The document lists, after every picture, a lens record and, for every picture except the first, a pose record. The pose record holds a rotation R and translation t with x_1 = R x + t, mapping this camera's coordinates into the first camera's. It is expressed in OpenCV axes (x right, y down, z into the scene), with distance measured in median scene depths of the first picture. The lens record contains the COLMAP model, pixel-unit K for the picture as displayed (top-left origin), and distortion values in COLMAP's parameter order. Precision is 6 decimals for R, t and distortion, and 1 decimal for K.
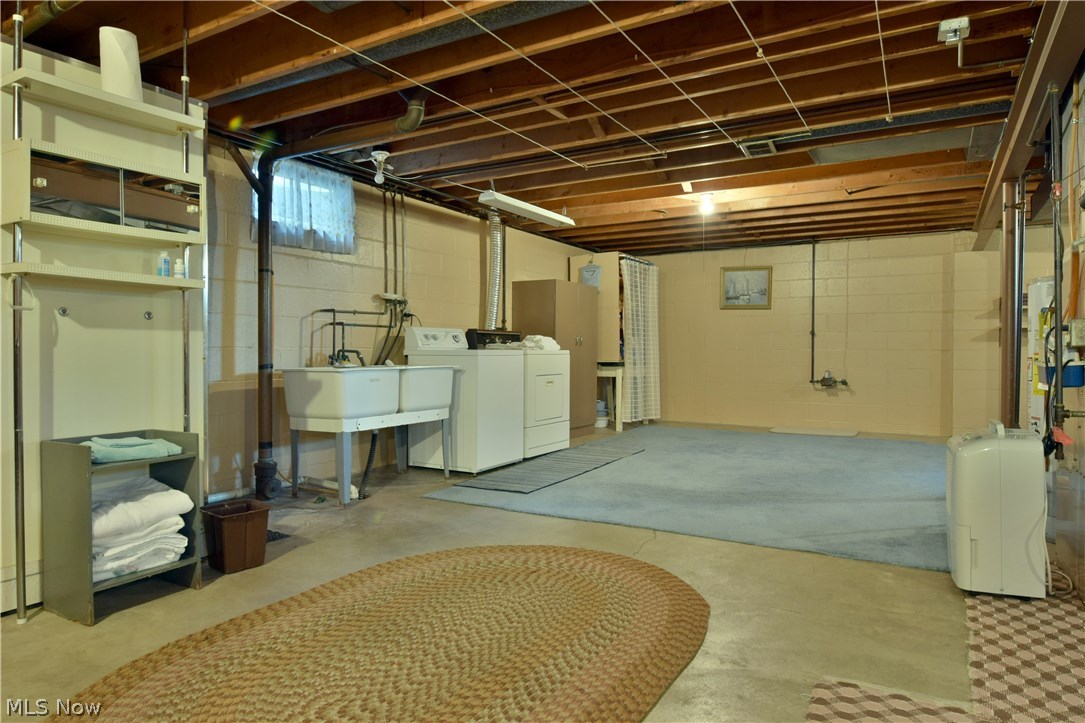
lens RADIAL K [[658.5, 0, 545.4], [0, 658.5, 359.3], [0, 0, 1]] dist [-0.015519, -0.004290]
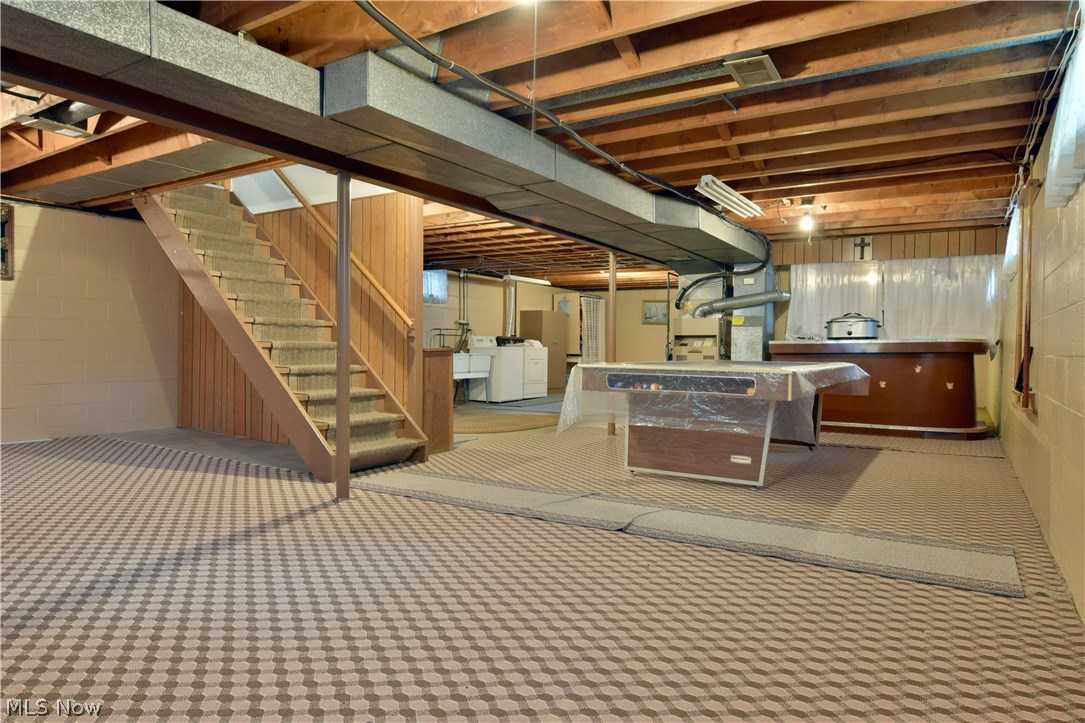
lens RADIAL K [[658.5, 0, 542.4], [0, 658.5, 358.7], [0, 0, 1]] dist [-0.015519, -0.004290]
pose [[0.999334, 0.013219, -0.034001, 0.088464], [-0.012949, 0.999883, 0.008158, 0.004443], [0.034105, -0.007712, 0.999389, -0.982260]]
